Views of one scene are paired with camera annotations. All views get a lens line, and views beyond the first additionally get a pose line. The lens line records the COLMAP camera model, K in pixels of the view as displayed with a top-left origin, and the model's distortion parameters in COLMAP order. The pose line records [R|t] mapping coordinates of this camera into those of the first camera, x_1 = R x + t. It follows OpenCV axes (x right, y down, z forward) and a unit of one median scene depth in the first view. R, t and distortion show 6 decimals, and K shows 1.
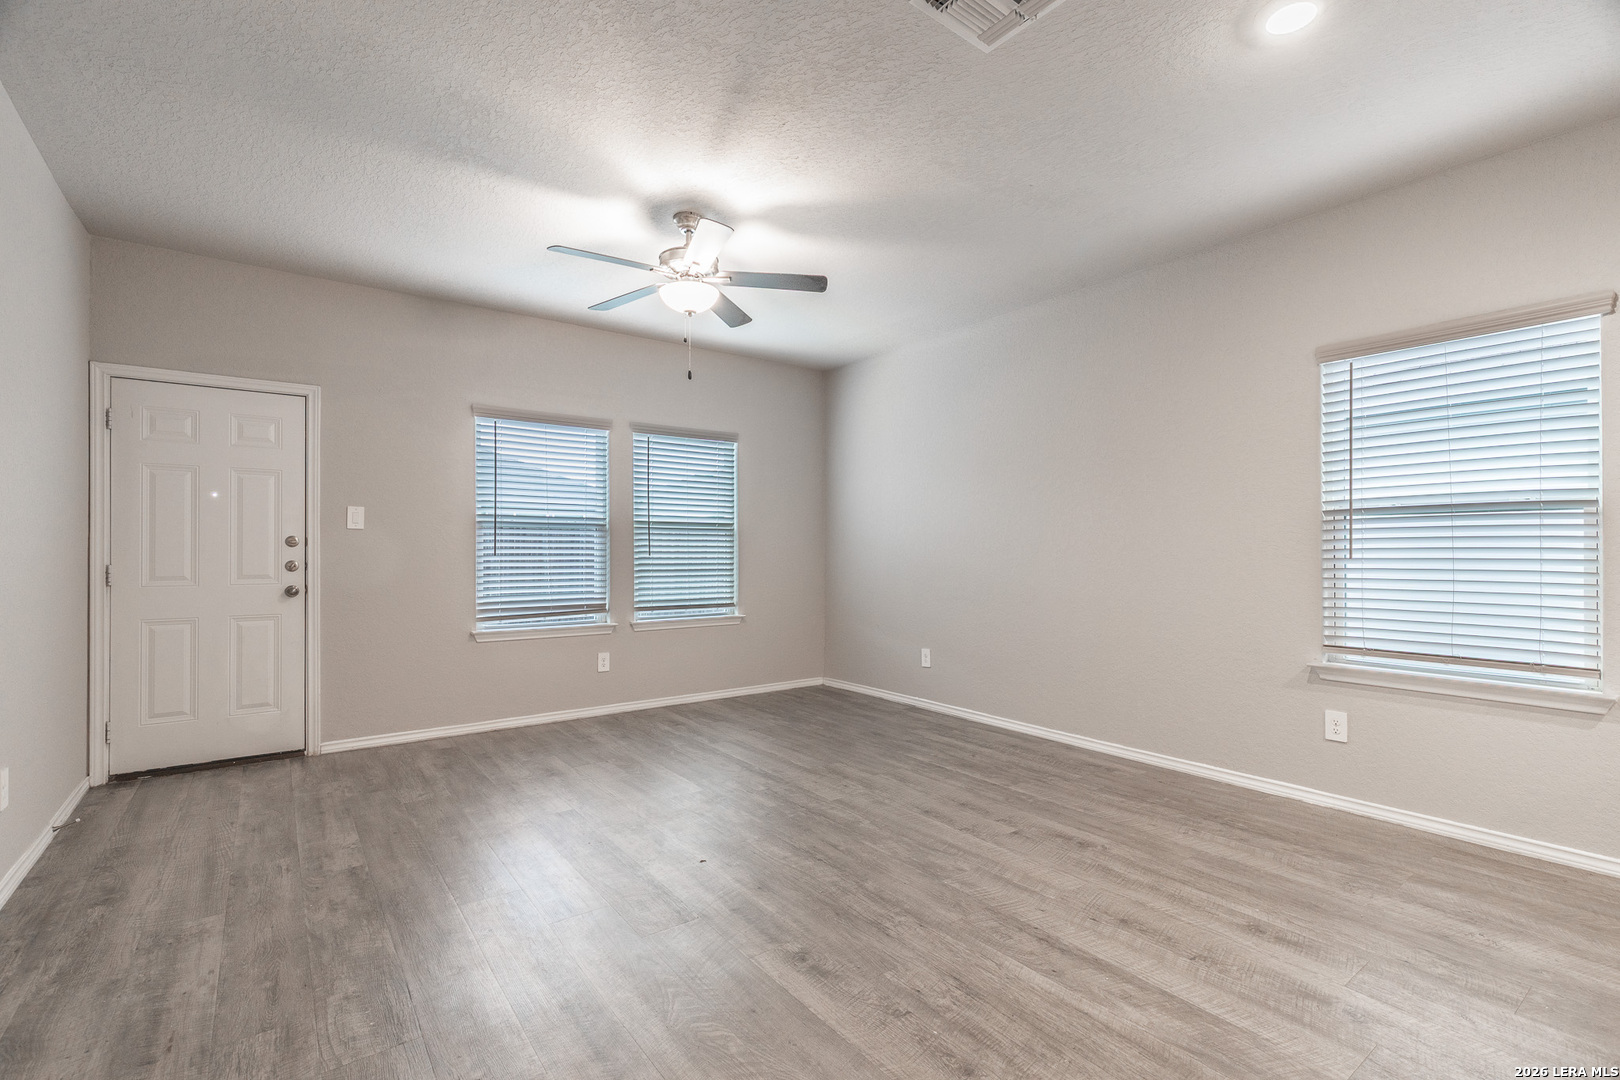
lens RADIAL K [[735.8, 0, 827.7], [0, 735.8, 545.4], [0, 0, 1]] dist [0.005317, 0.000906]
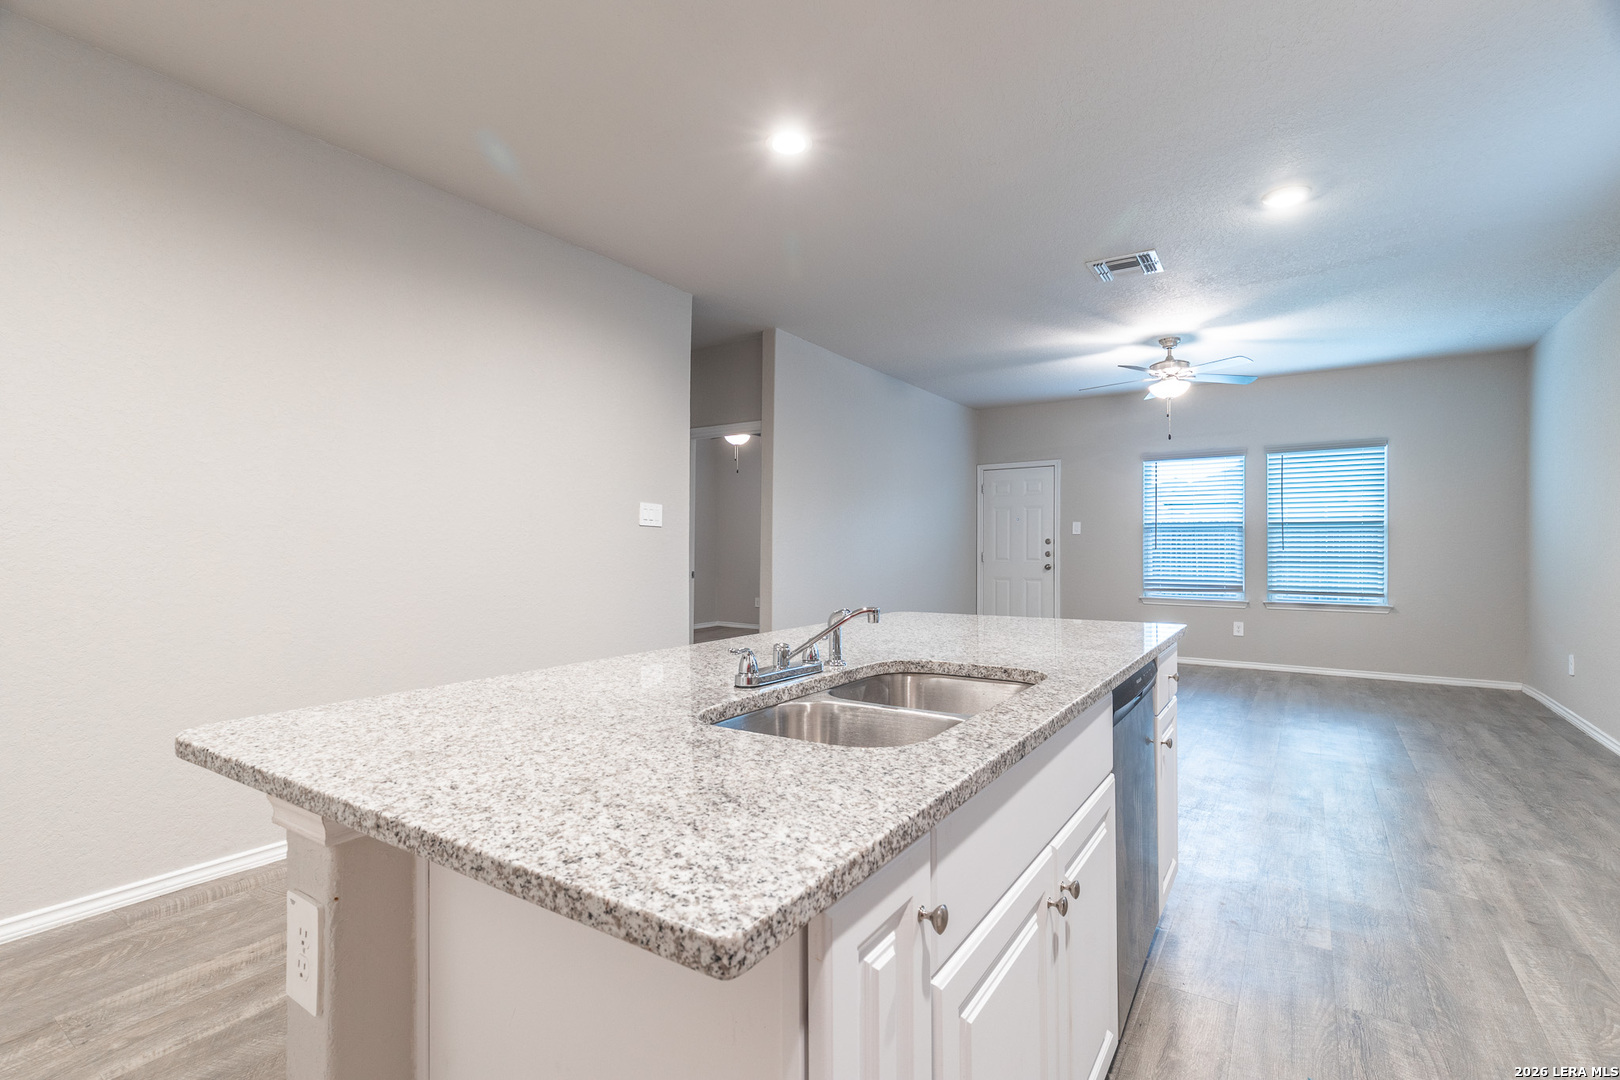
lens RADIAL K [[735.8, 0, 800.4], [0, 735.8, 550.7], [0, 0, 1]] dist [0.005317, 0.000906]
pose [[0.323813, 0.006326, -0.946100, 0.938673], [0.009080, 0.999911, 0.009793, -0.006130], [0.946078, -0.011762, 0.323726, -0.254830]]
